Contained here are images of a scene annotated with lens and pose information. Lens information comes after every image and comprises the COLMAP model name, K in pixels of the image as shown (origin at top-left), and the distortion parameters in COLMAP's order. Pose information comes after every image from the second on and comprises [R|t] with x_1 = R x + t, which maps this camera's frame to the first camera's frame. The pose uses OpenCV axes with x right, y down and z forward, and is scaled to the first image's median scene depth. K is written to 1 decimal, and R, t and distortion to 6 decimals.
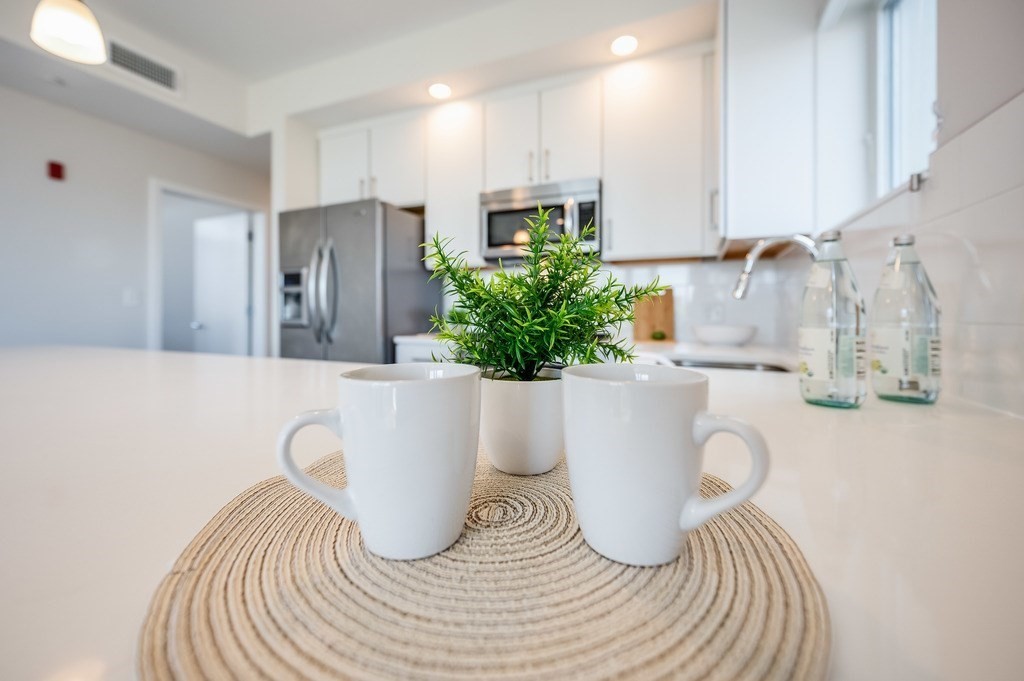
lens RADIAL K [[413.2, 0, 508.2], [0, 413.2, 338.5], [0, 0, 1]] dist [-0.004488, 0.000670]
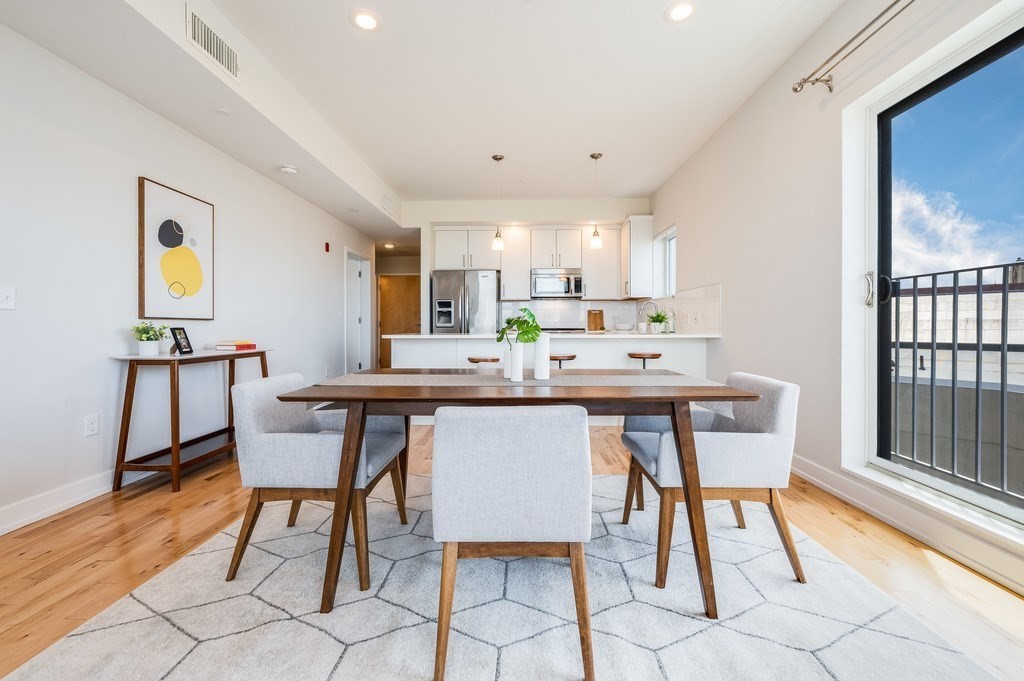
lens RADIAL K [[408.6, 0, 506.7], [0, 408.6, 326.9], [0, 0, 1]] dist [0.002199, -0.000736]
pose [[0.941577, -0.008538, 0.336689, -0.965575], [0.007752, 0.999963, 0.003680, -0.035866], [-0.336708, -0.000855, 0.941609, -1.105198]]
